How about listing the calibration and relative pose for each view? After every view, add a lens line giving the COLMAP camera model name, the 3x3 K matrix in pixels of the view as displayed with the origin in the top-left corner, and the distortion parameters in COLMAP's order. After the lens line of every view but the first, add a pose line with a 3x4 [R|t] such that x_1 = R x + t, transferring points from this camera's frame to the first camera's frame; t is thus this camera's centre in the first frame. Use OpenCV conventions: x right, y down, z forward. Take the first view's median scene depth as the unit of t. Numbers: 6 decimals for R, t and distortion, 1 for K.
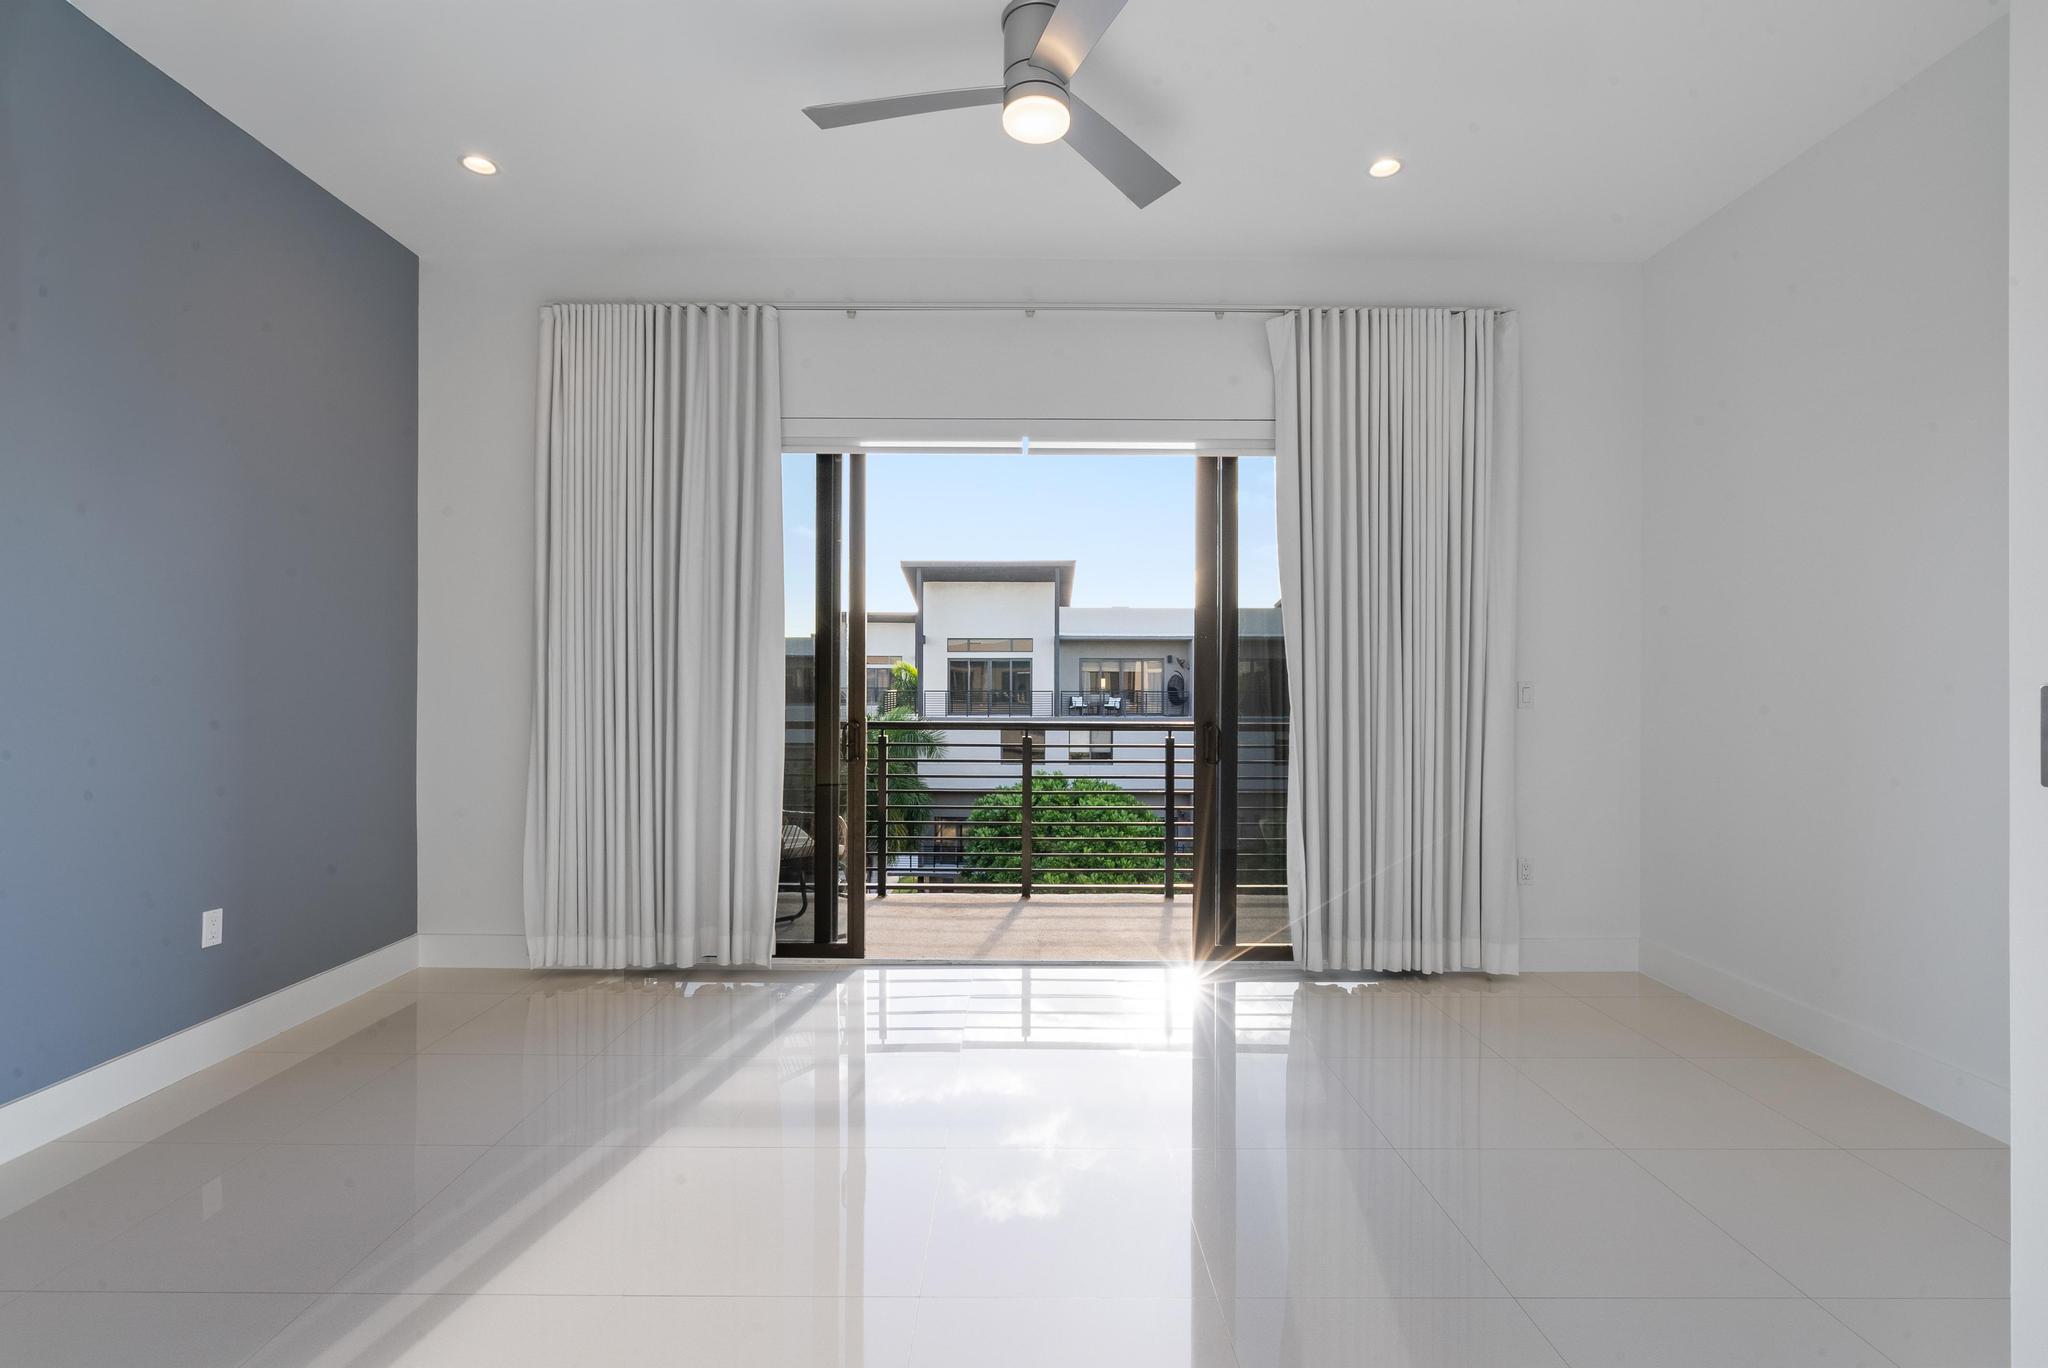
lens RADIAL K [[926.6, 0, 1024.6], [0, 926.6, 689.3], [0, 0, 1]] dist [-0.003741, 0.002185]
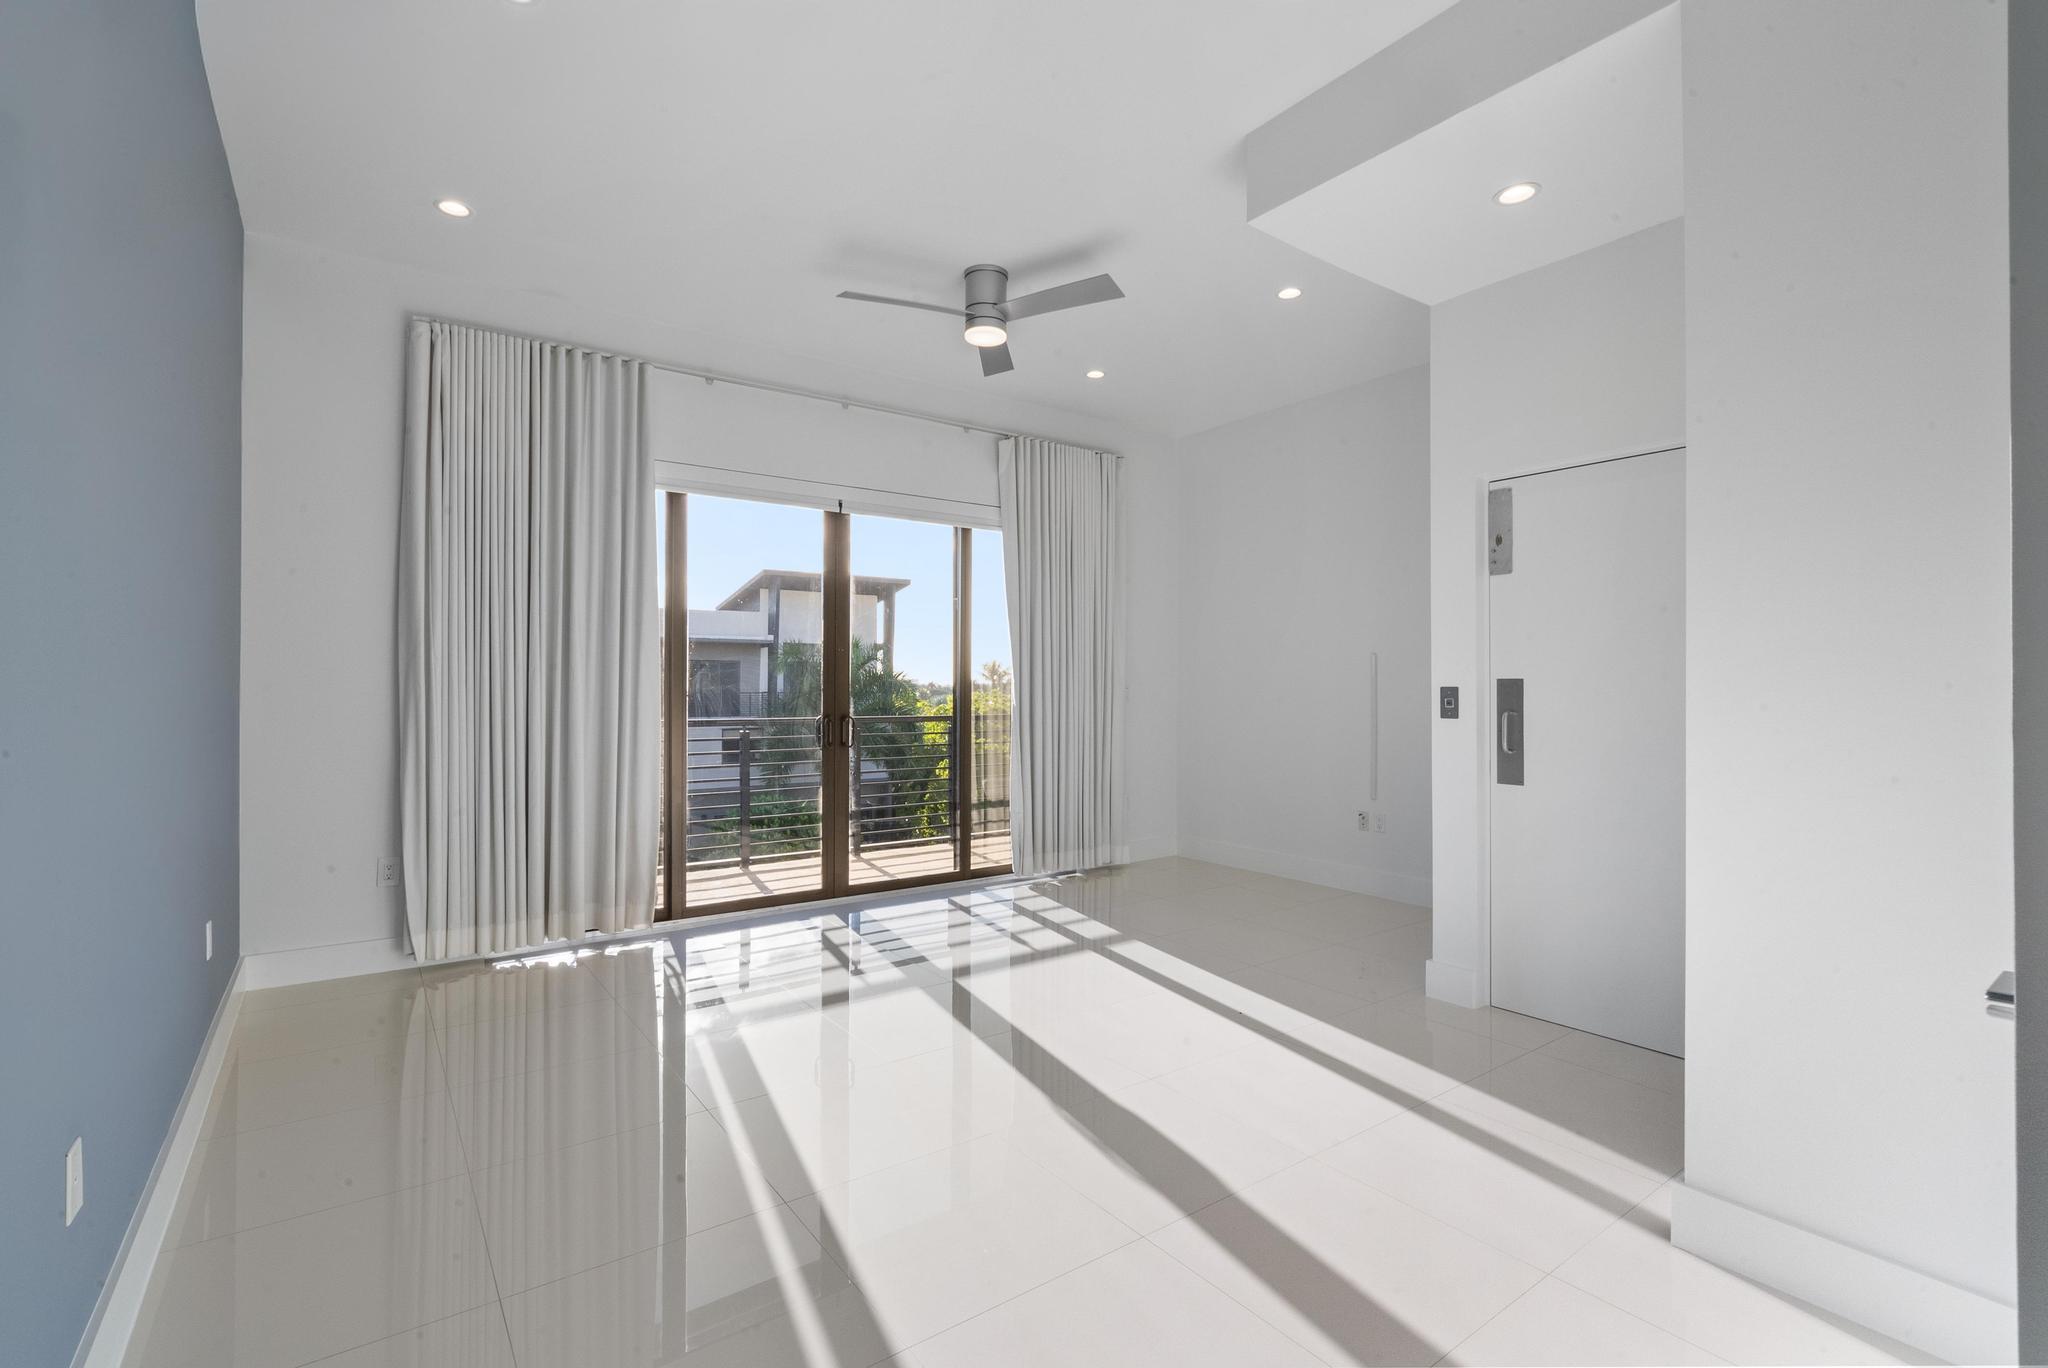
lens RADIAL K [[926.6, 0, 1019.3], [0, 926.6, 685.4], [0, 0, 1]] dist [-0.003741, 0.002185]
pose [[0.815062, 0.000117, 0.579374, -0.568044], [0.002634, 0.999989, -0.003907, -0.001597], [-0.579368, 0.004710, 0.815052, -0.222388]]
